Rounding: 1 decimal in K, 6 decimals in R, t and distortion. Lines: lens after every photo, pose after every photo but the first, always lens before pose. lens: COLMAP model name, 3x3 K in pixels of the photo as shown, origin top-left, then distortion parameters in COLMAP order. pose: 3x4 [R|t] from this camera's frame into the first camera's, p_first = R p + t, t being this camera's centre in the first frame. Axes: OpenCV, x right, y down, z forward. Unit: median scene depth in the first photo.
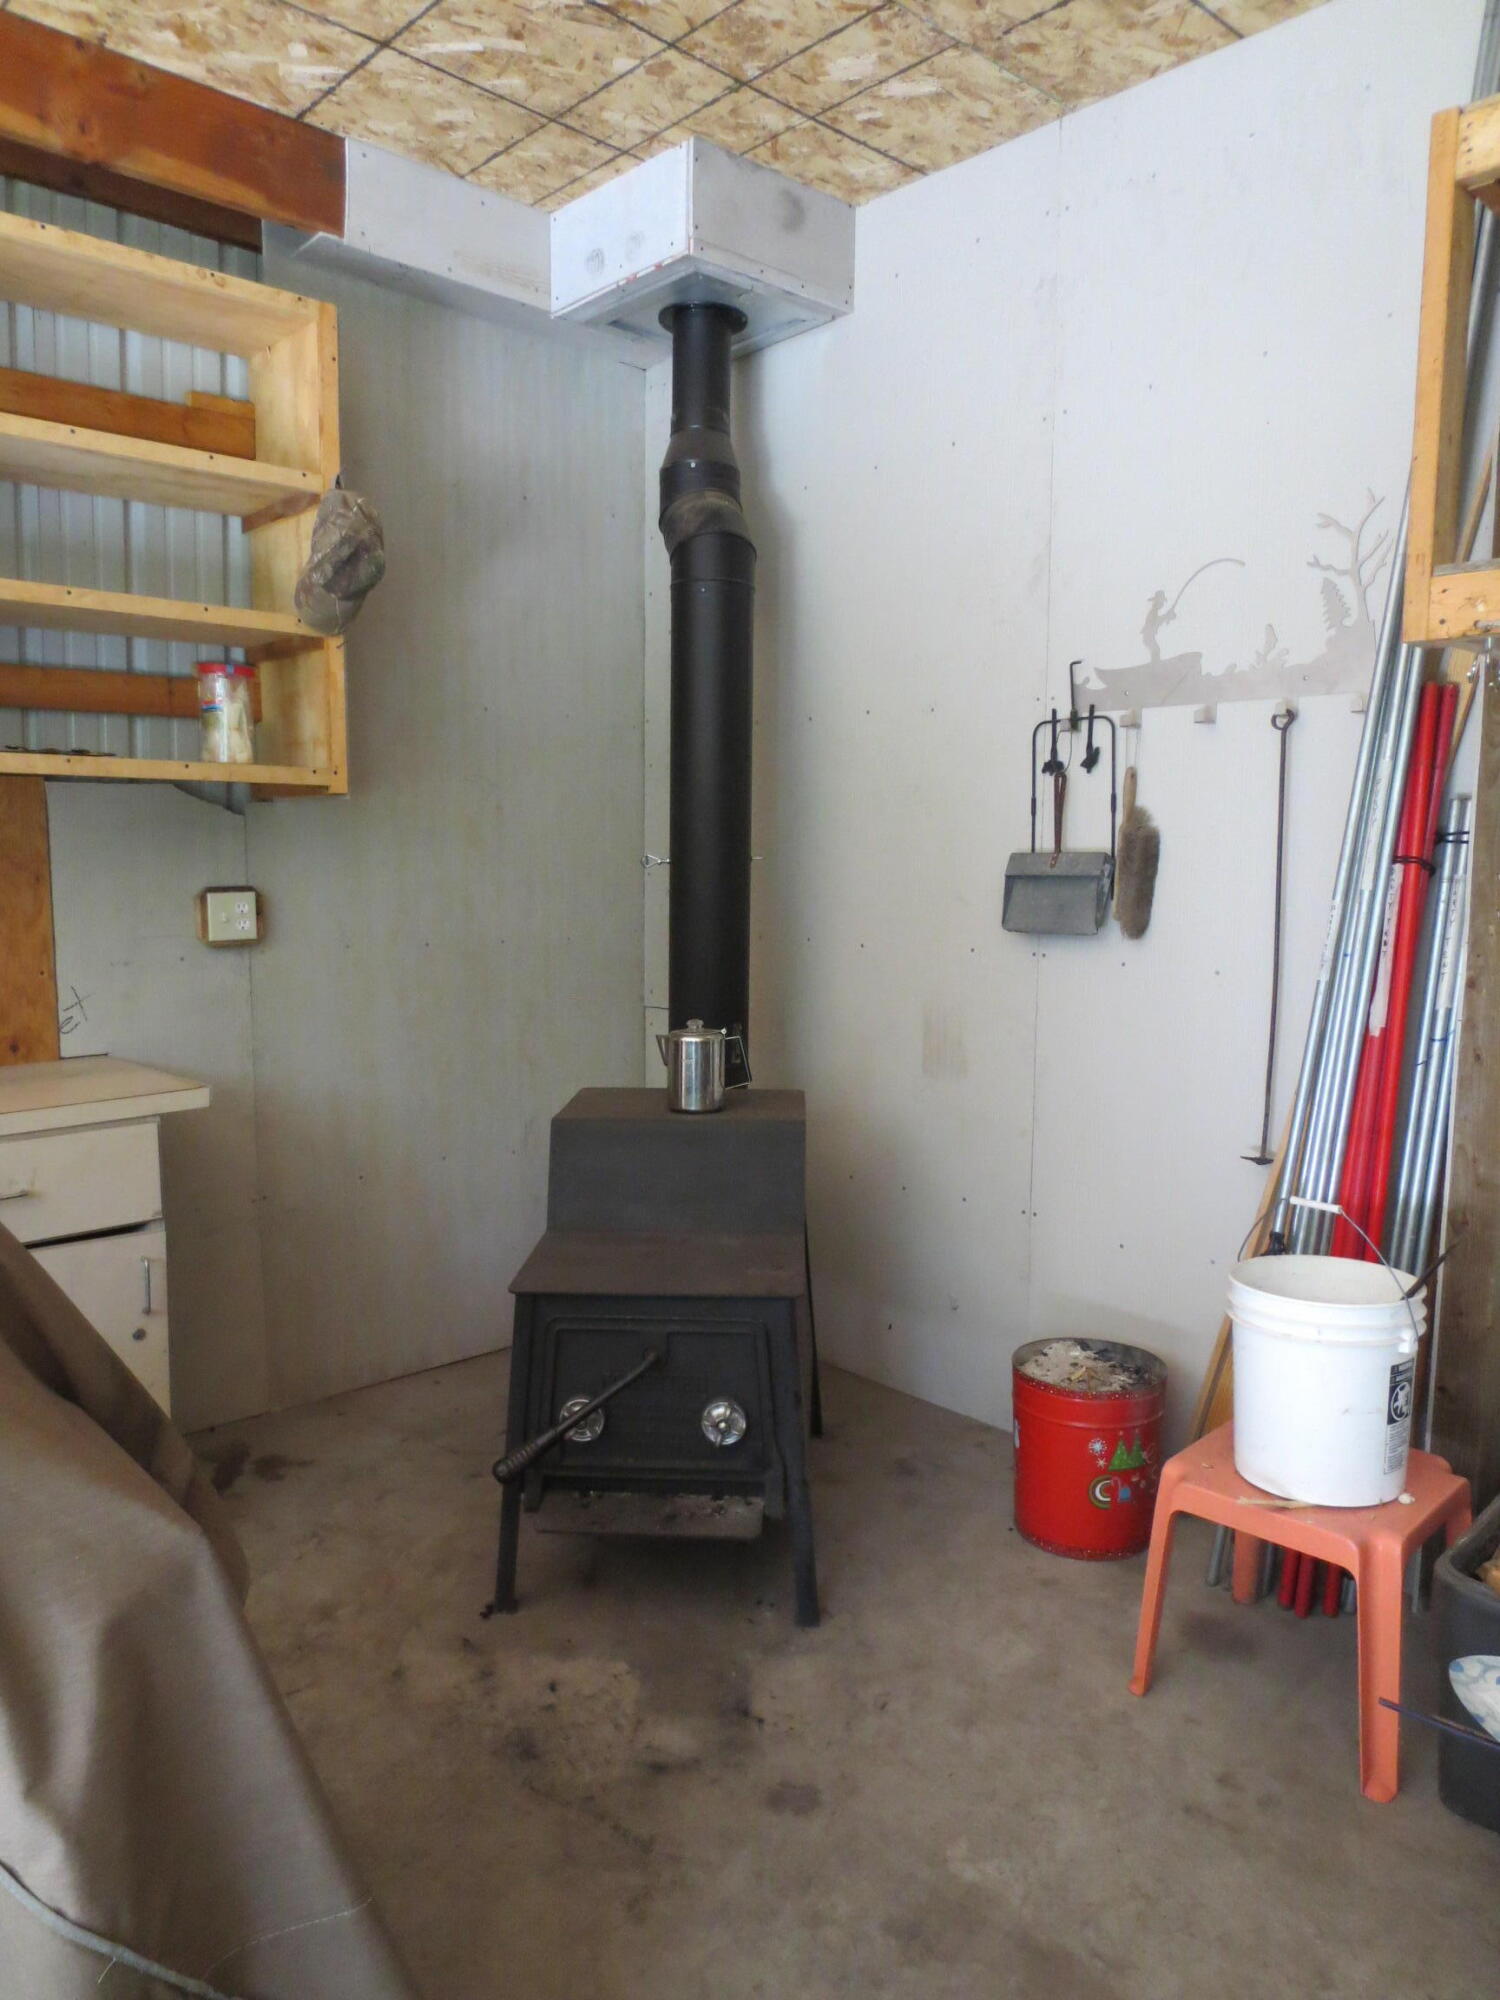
lens RADIAL K [[1404.9, 0, 747.3], [0, 1404.9, 1002.4], [0, 0, 1]] dist [-0.034104, 0.017604]
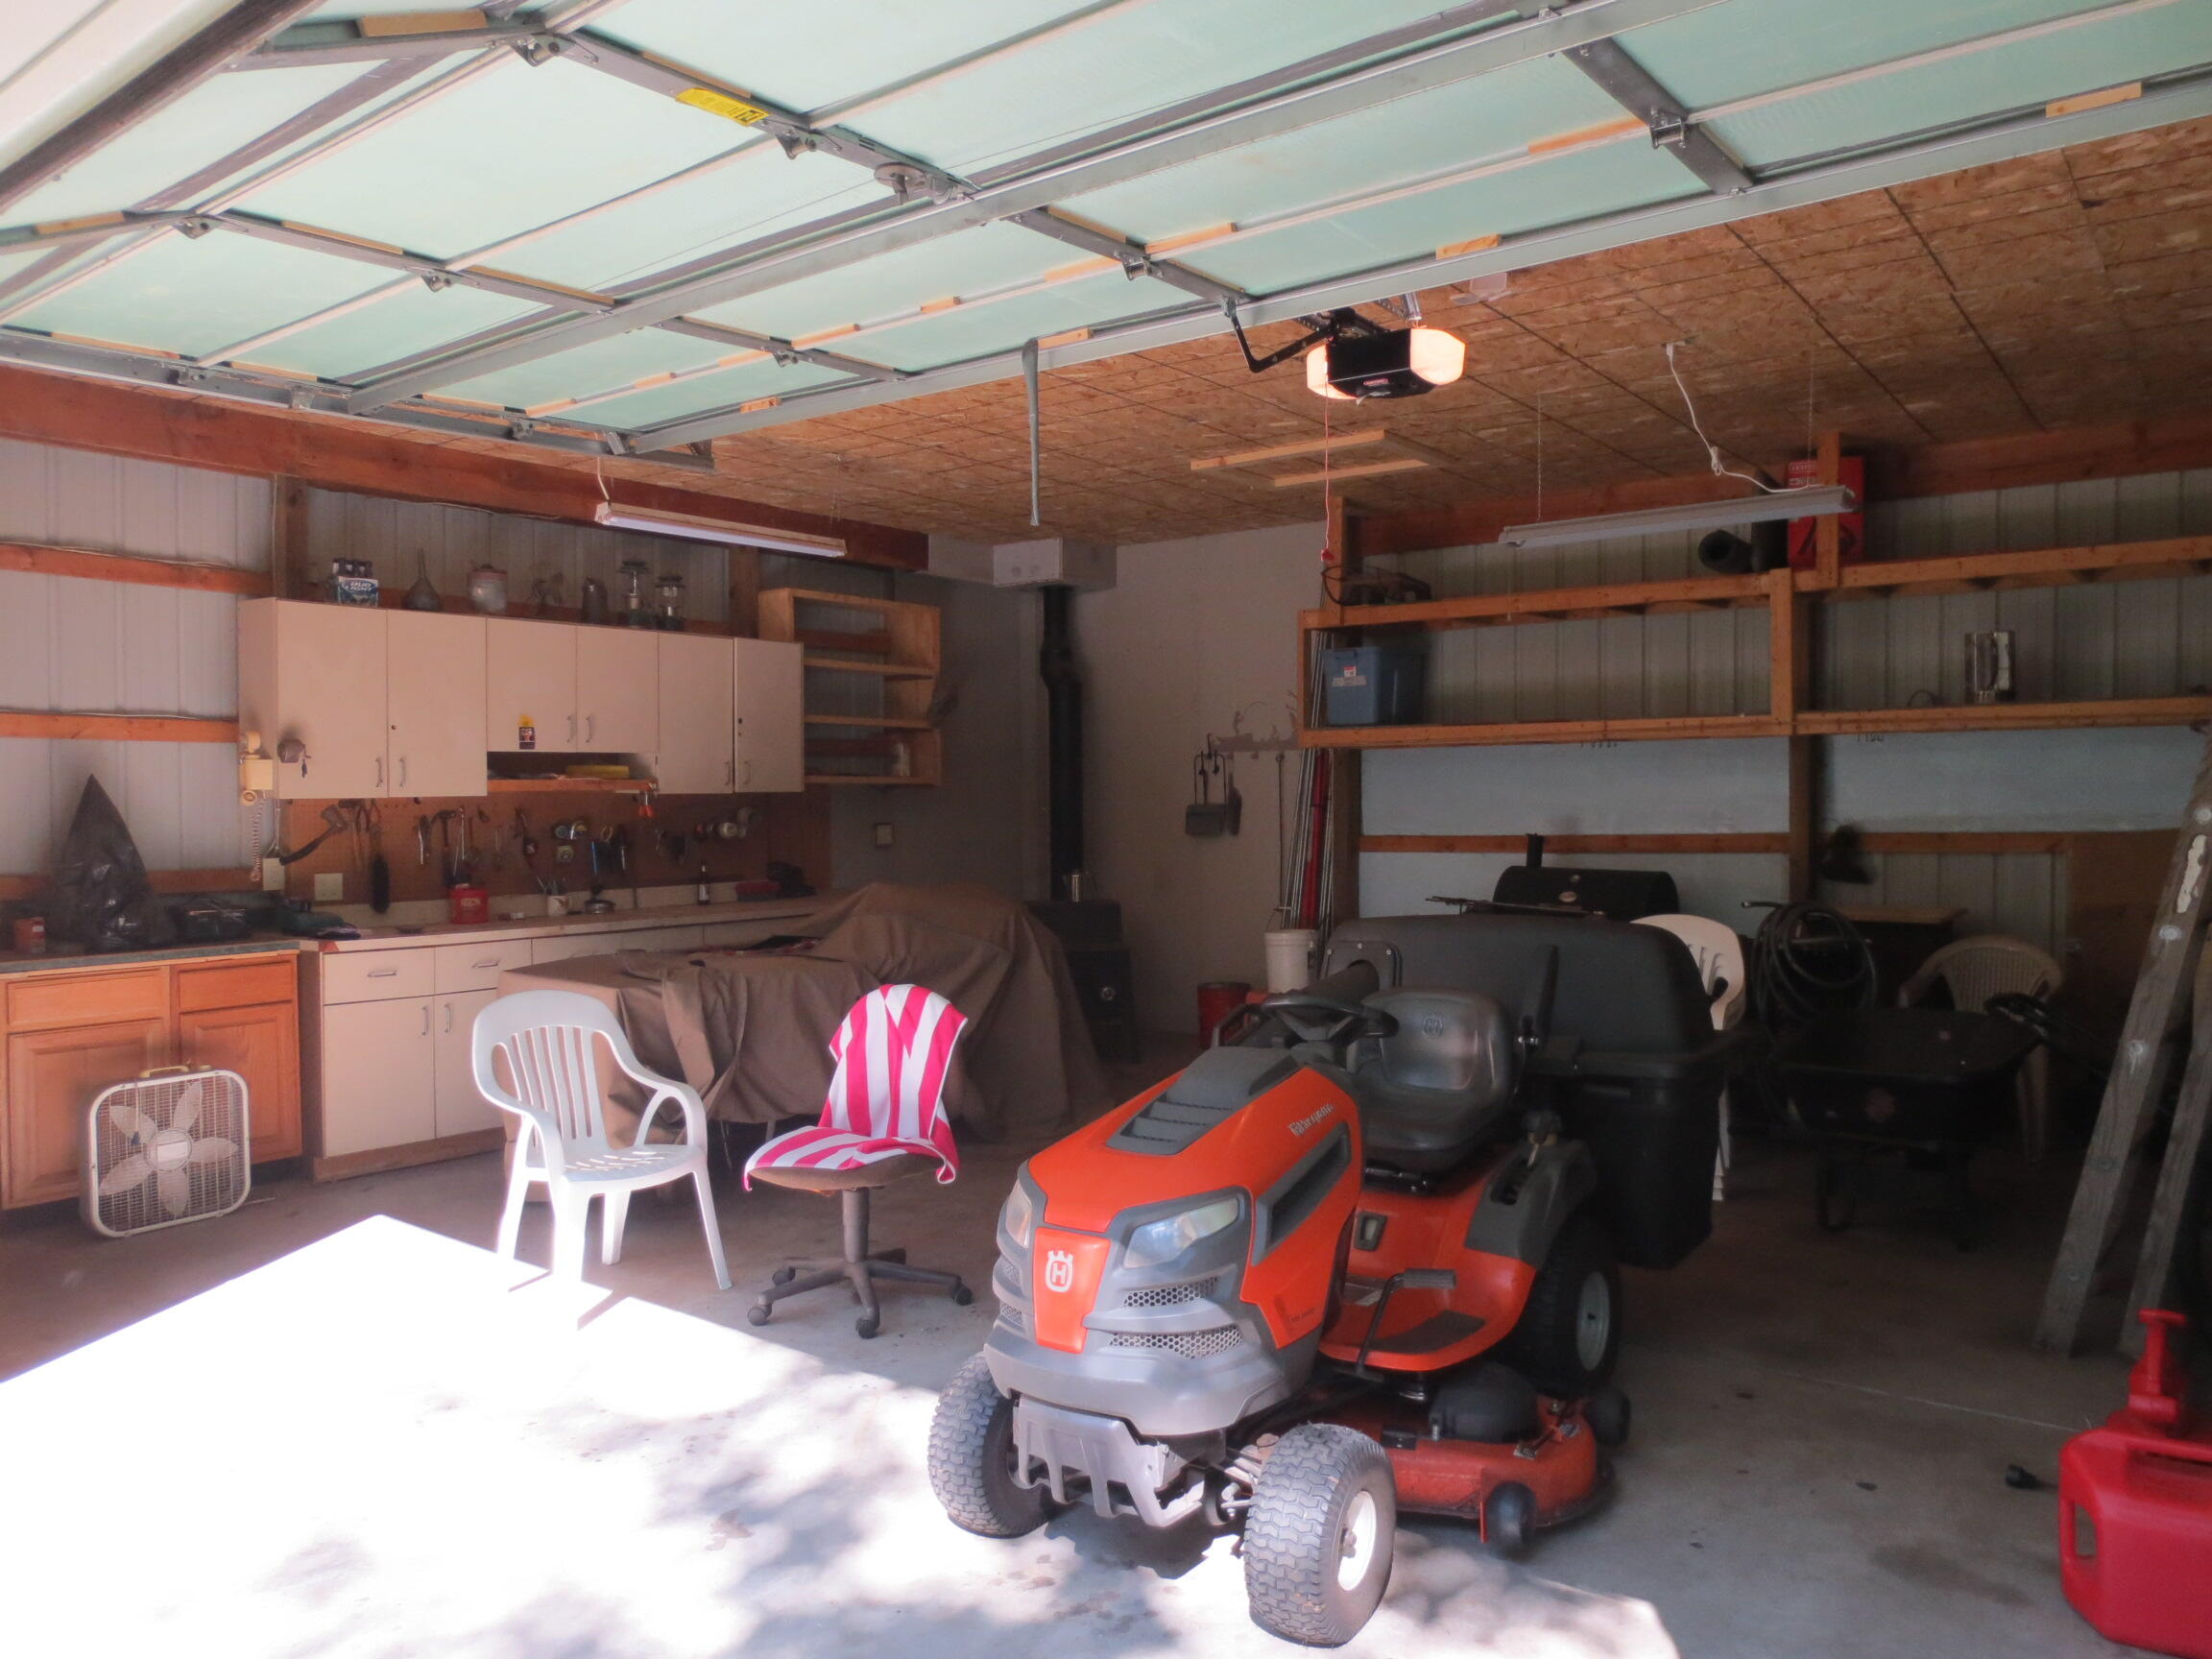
lens RADIAL K [[1553.8, 0, 1107.0], [0, 1553.8, 824.6], [0, 0, 1]] dist [-0.034104, 0.017604]
pose [[0.986341, -0.019171, 0.163599, -0.464044], [0.033195, 0.995961, -0.083421, 0.178579], [-0.161339, 0.087712, 0.982994, -1.941537]]
